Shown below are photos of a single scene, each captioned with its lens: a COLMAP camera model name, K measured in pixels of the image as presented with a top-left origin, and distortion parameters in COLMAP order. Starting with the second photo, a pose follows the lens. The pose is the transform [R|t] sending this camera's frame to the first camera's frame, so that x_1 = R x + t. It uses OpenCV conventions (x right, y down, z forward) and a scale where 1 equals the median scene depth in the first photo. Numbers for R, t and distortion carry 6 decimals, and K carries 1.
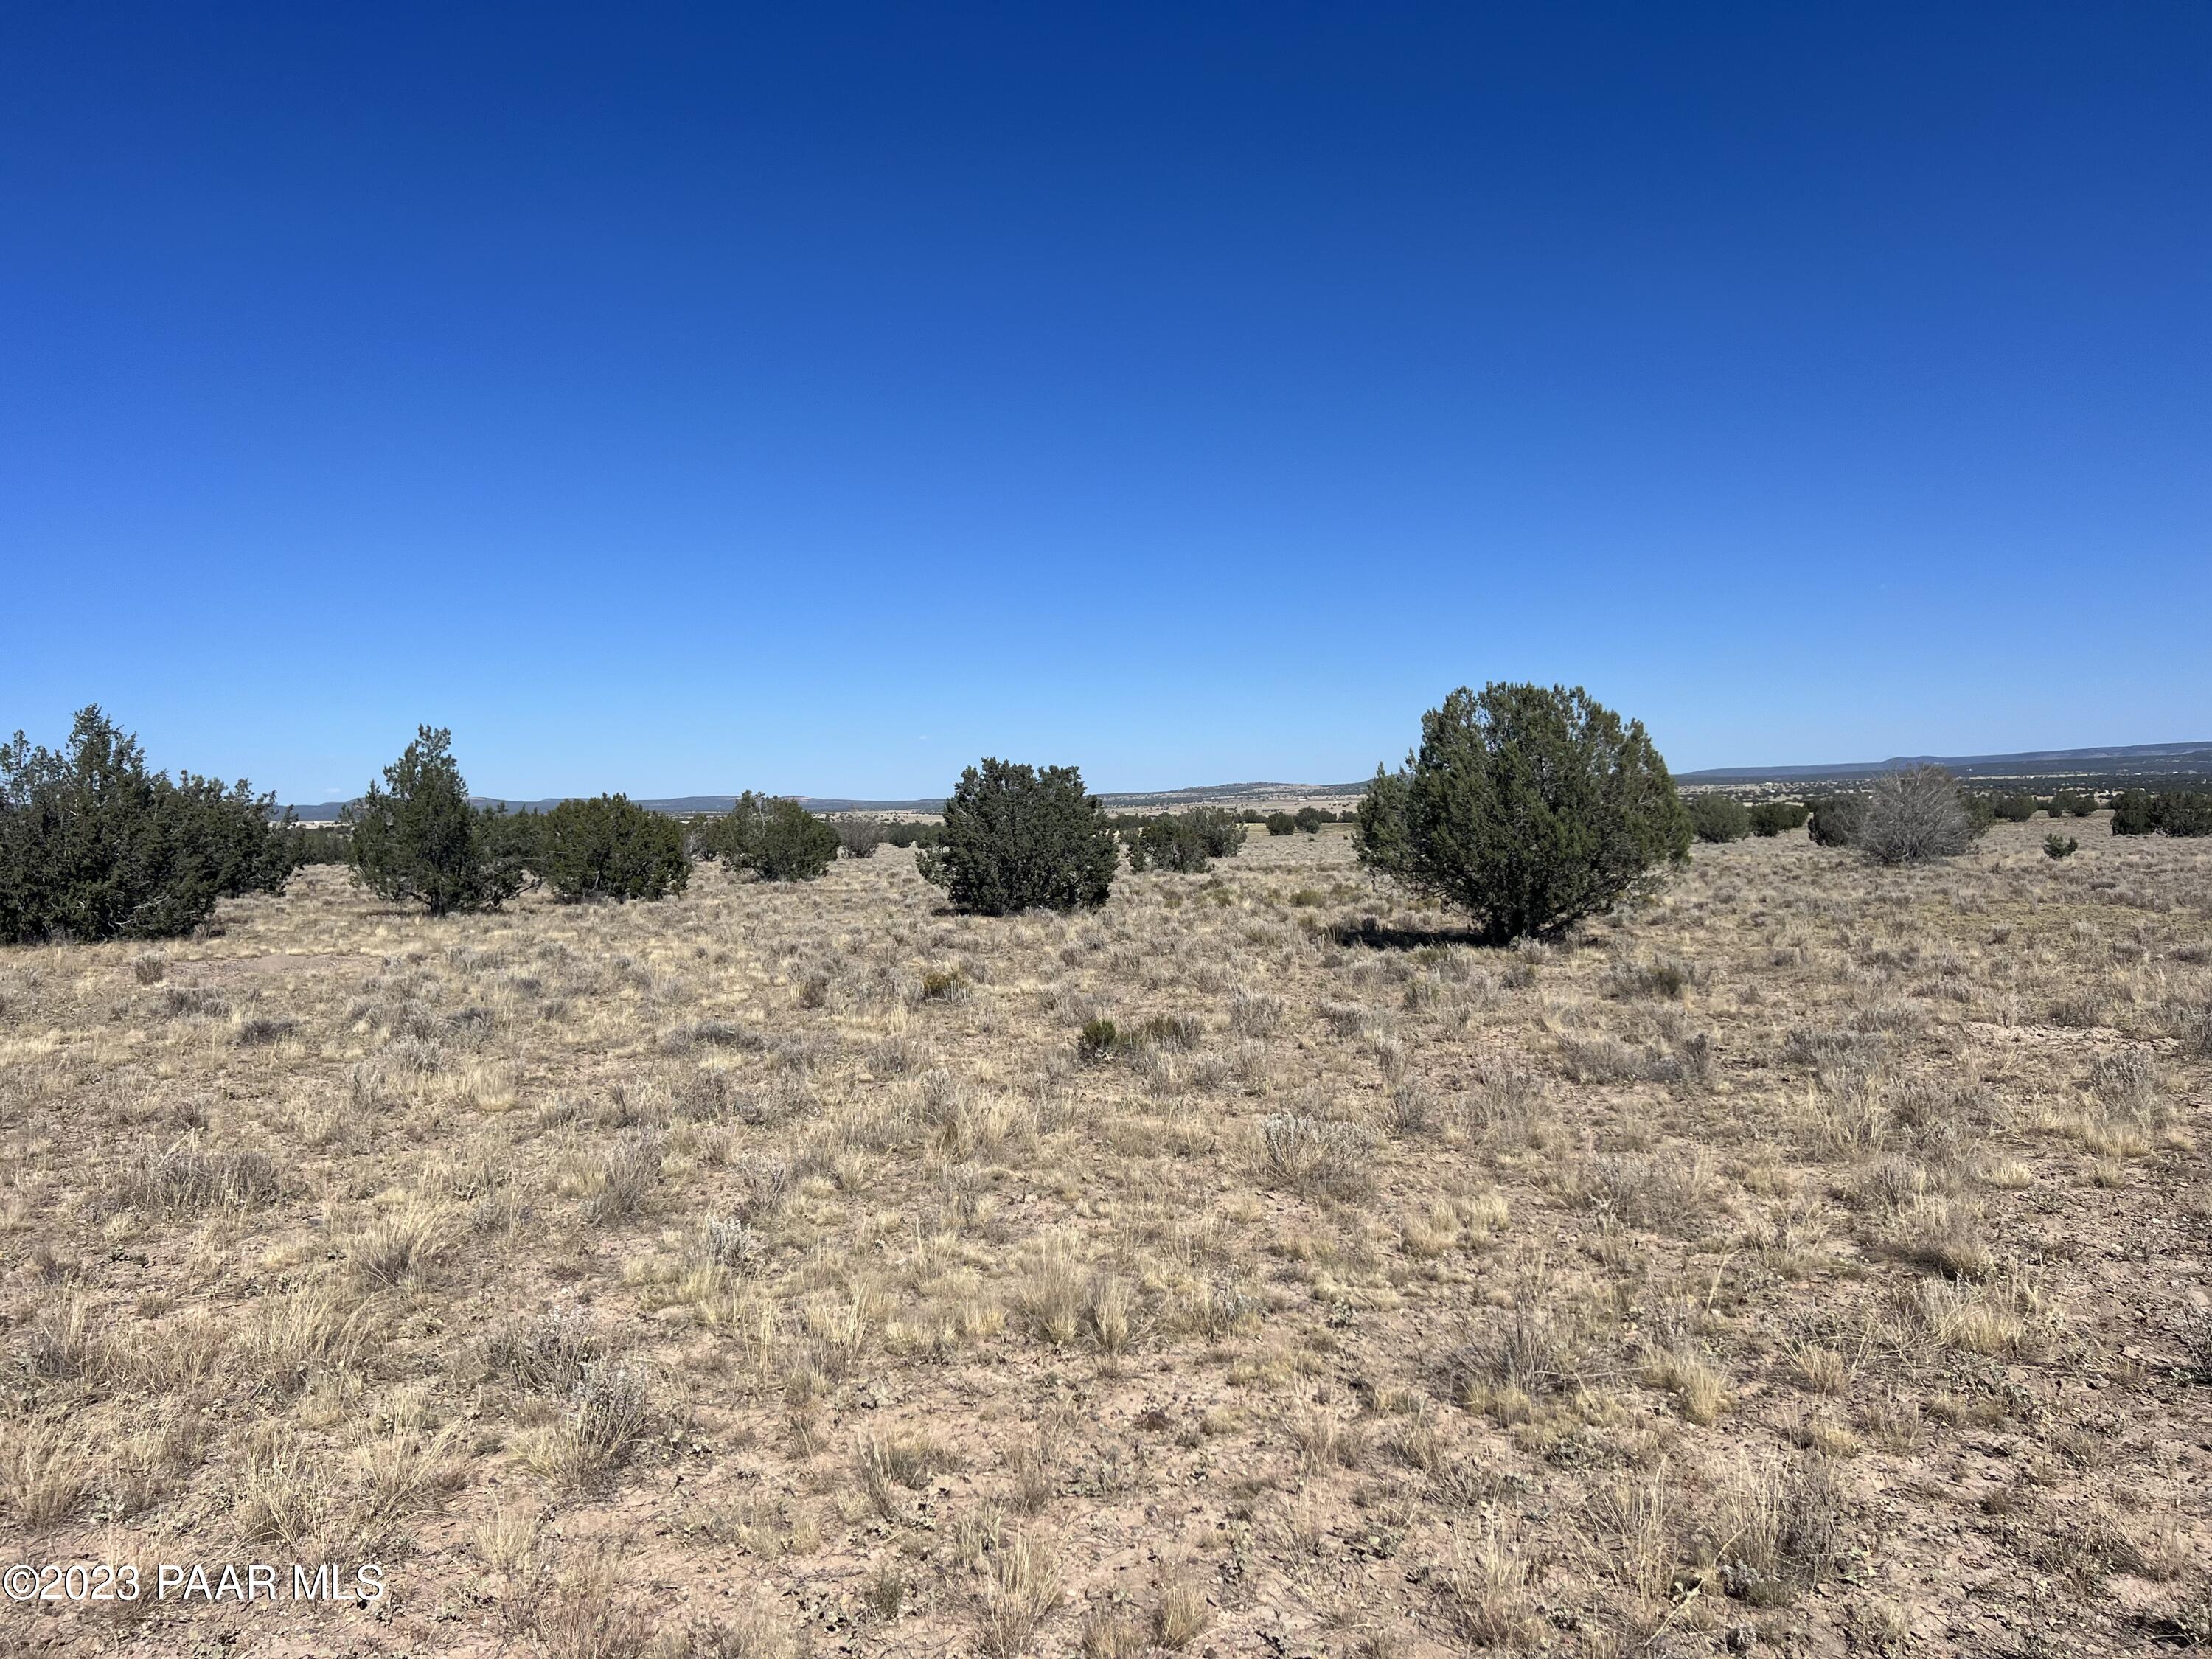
lens RADIAL K [[1631.7, 0, 1094.0], [0, 1631.7, 820.7], [0, 0, 1]] dist [0.034238, -0.044431]
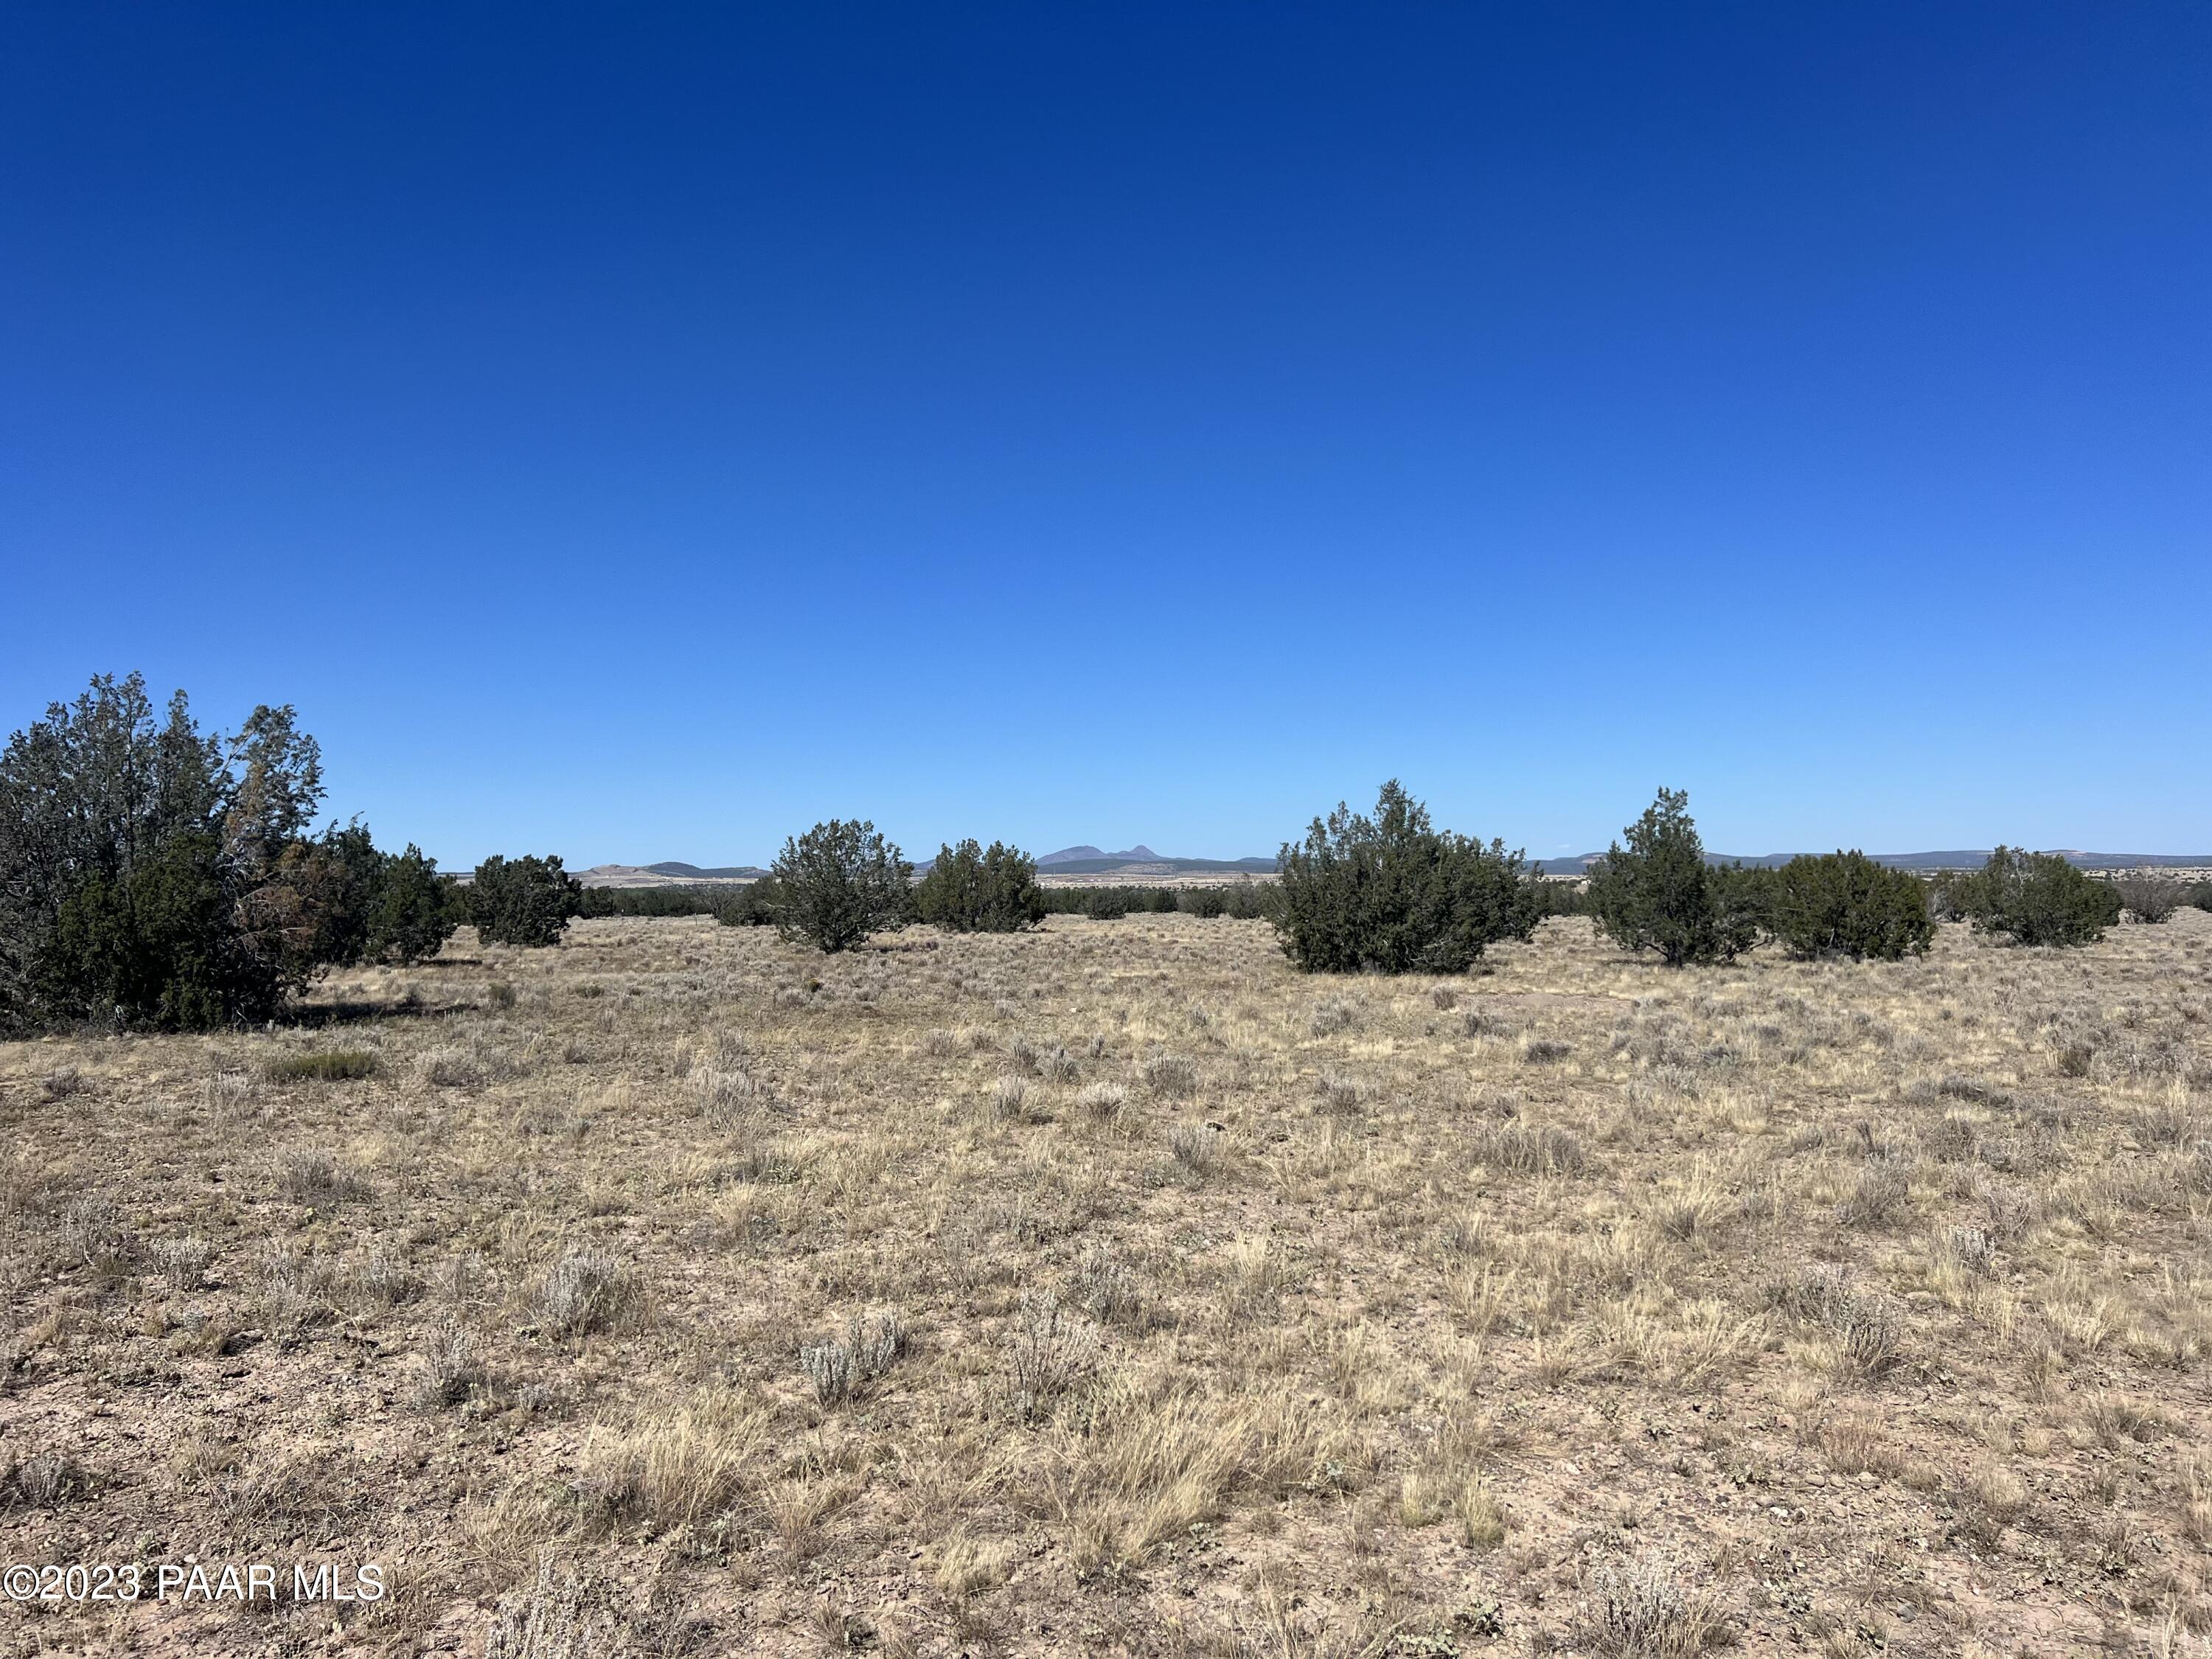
lens RADIAL K [[1631.7, 0, 1093.4], [0, 1631.7, 824.7], [0, 0, 1]] dist [0.034238, -0.044431]
pose [[0.755059, -0.012522, -0.655537, 0.030385], [-0.008036, 0.999566, -0.028350, -0.001480], [0.655608, 0.026674, 0.754631, -0.122814]]
